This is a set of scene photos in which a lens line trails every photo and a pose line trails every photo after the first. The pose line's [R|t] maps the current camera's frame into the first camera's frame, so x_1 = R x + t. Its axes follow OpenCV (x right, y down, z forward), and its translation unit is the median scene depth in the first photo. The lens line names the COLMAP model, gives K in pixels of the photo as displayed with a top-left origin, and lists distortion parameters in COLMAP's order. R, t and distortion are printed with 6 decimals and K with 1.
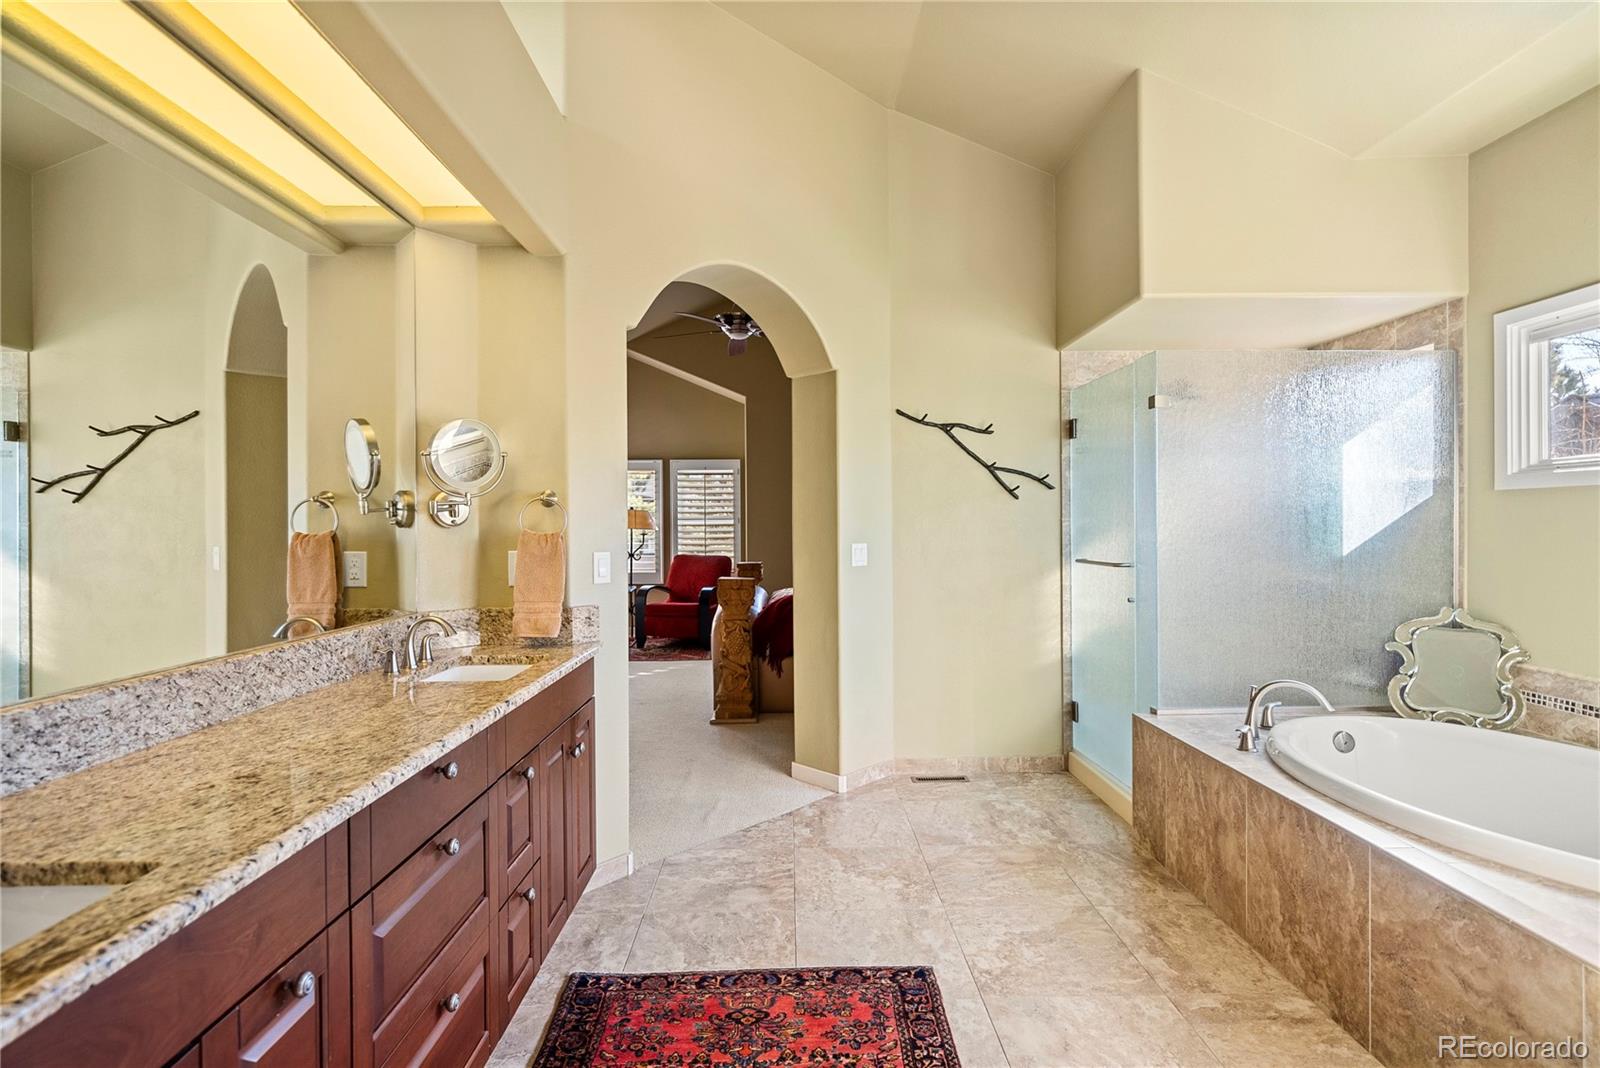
lens RADIAL K [[799.2, 0, 797.9], [0, 799.2, 529.2], [0, 0, 1]] dist [0.000226, -0.000173]
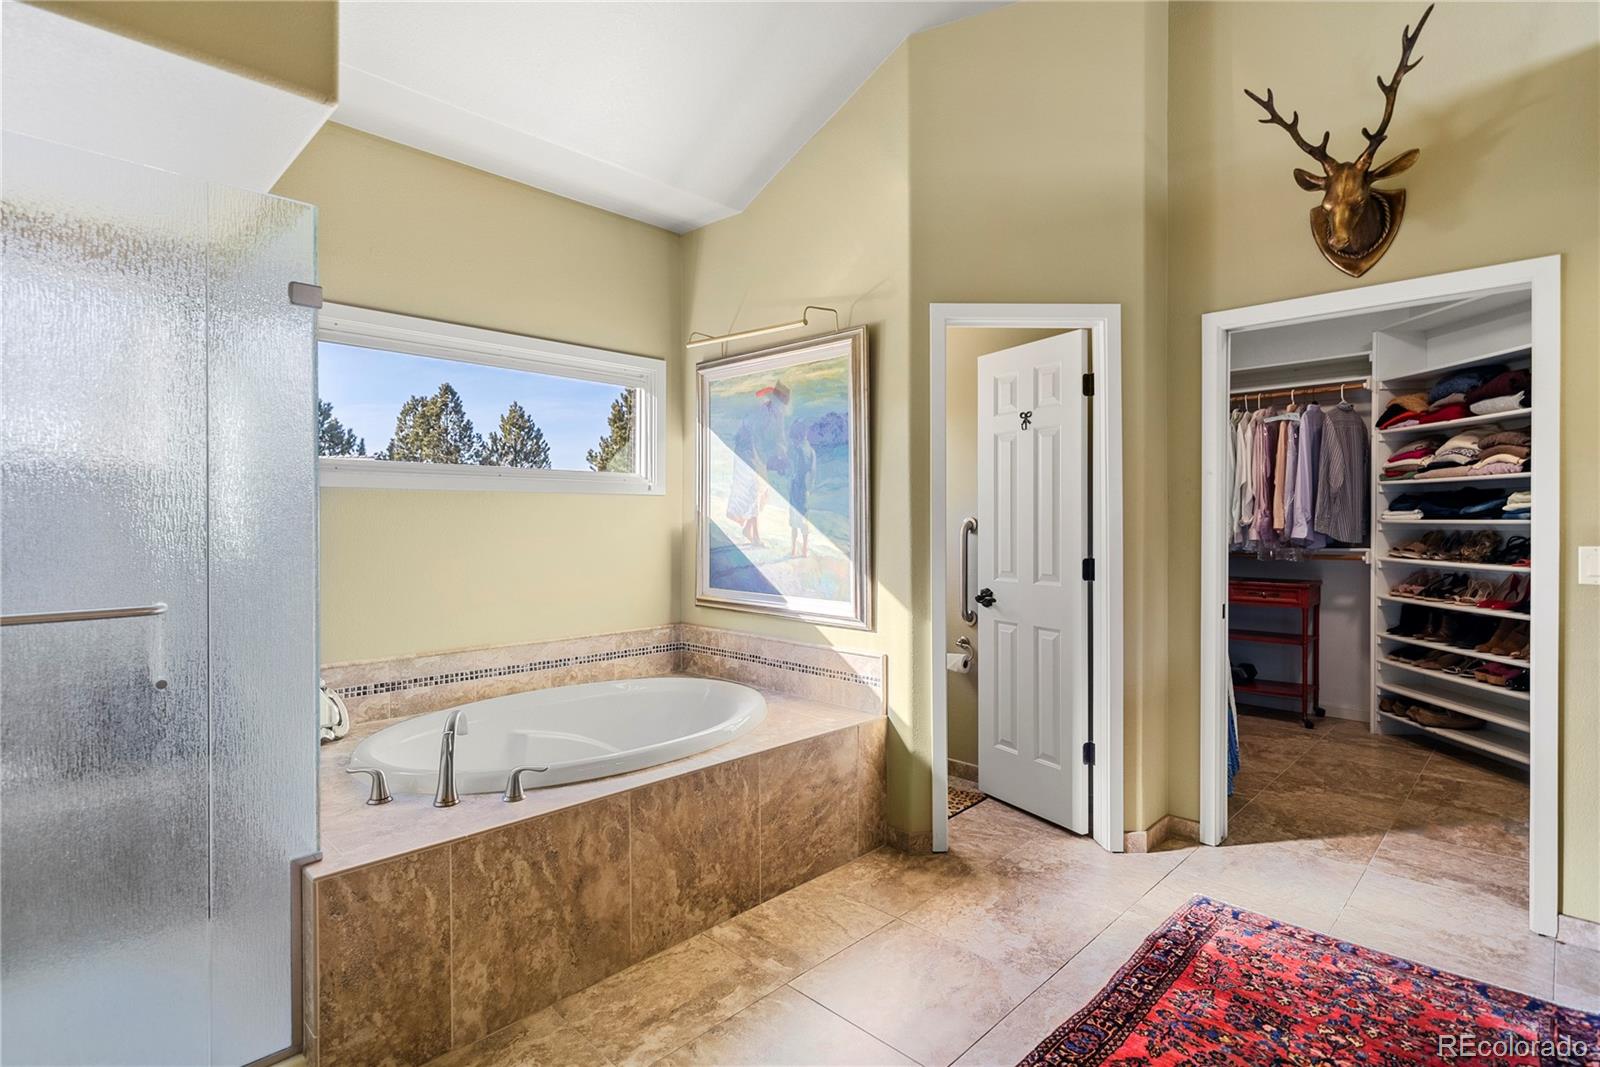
lens RADIAL K [[799.2, 0, 788.5], [0, 799.2, 530.8], [0, 0, 1]] dist [0.000226, -0.000173]
pose [[-0.705716, -0.001728, 0.708493, -0.246904], [0.009251, 0.999889, 0.011654, -0.001810], [-0.708434, 0.014779, -0.705622, 1.633494]]
